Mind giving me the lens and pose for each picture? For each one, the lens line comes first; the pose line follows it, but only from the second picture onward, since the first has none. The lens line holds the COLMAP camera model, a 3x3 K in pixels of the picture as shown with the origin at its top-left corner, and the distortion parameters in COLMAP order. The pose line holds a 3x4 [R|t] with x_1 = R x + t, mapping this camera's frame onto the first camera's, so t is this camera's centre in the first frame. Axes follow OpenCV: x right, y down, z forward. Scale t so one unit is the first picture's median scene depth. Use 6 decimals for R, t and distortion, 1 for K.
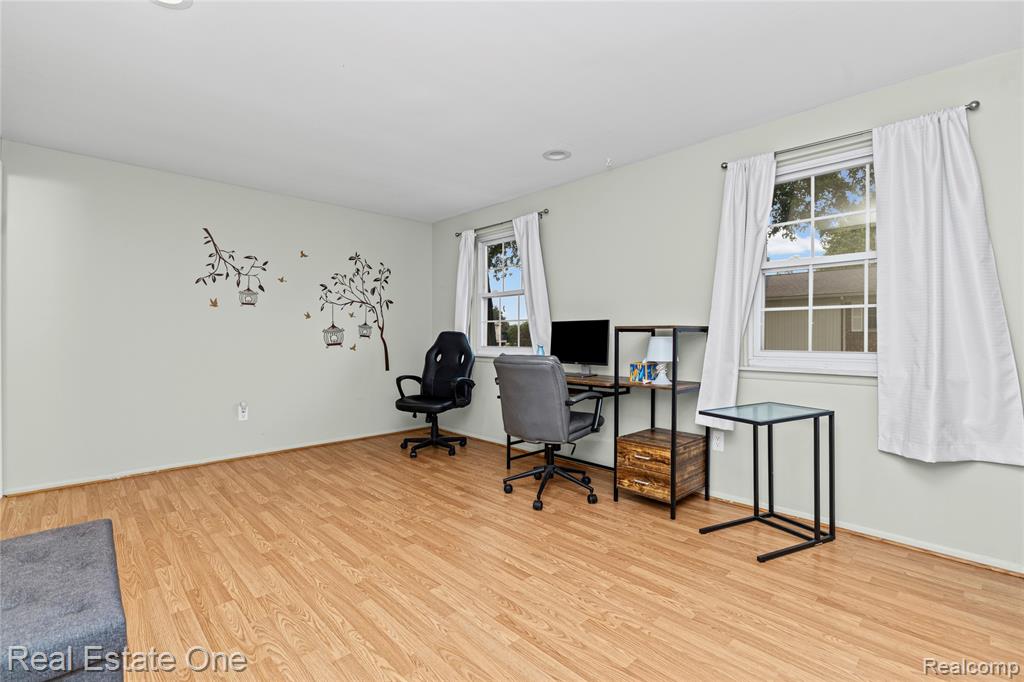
lens RADIAL K [[462.5, 0, 515.4], [0, 462.5, 334.8], [0, 0, 1]] dist [0.001864, 0.000330]
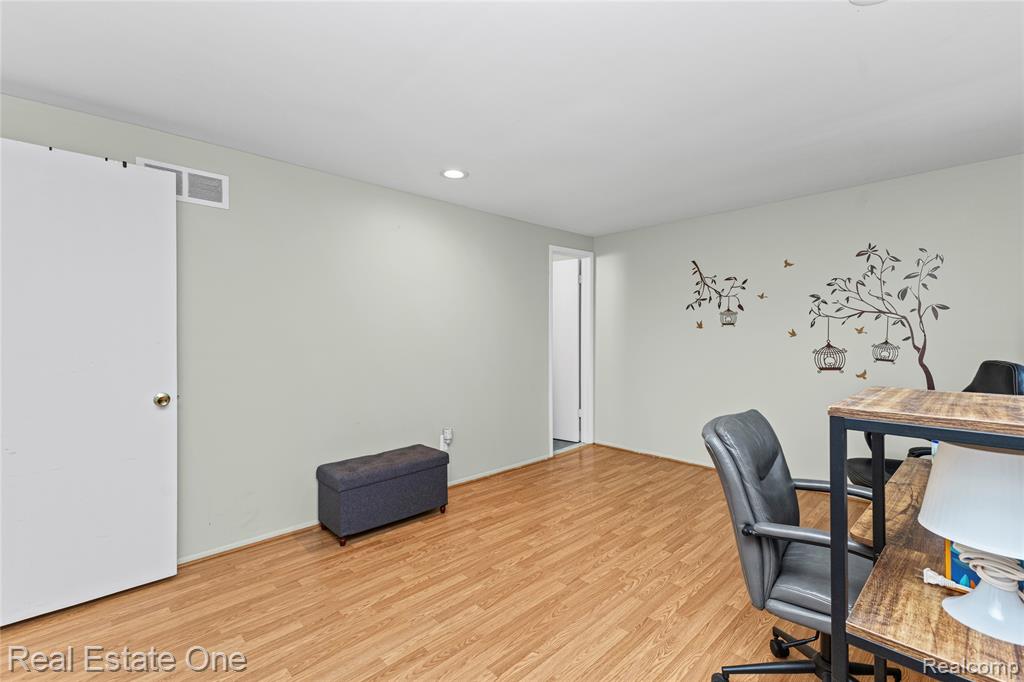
lens RADIAL K [[446.1, 0, 515.7], [0, 446.1, 337.0], [0, 0, 1]] dist [0.003102, 0.000209]
pose [[-0.007447, 0.004606, -0.999962, 0.434592], [0.003776, 0.999982, 0.004578, -0.045314], [0.999965, -0.003742, -0.007464, 0.547256]]
